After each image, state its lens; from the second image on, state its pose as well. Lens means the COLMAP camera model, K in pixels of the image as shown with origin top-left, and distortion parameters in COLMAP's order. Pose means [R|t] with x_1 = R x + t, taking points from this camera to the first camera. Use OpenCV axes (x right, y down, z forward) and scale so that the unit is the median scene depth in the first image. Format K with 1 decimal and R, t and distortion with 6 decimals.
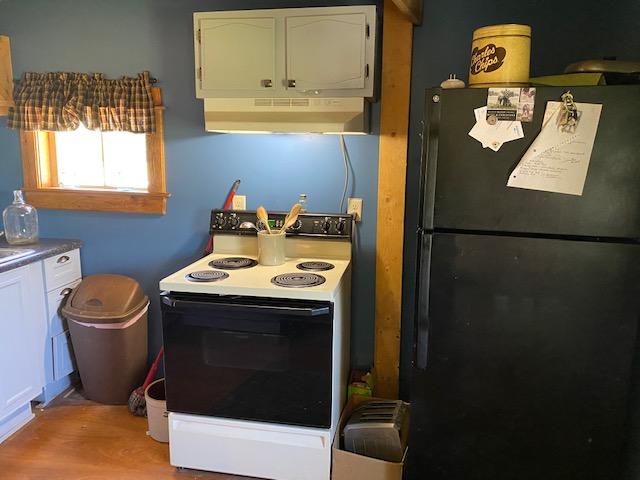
lens RADIAL K [[498.5, 0, 320.0], [0, 498.5, 240.0], [0, 0, 1]] dist [0.042988, -0.003437]
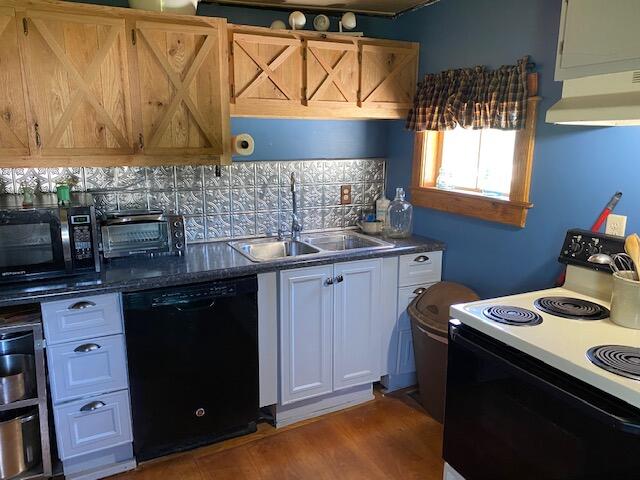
lens RADIAL K [[498.5, 0, 320.0], [0, 498.5, 240.0], [0, 0, 1]] dist [0.042988, -0.003437]
pose [[0.610731, 0.152338, -0.777046, 0.137735], [-0.153030, 0.985527, 0.072933, -0.041563], [0.776910, 0.074369, 0.625204, 0.228593]]
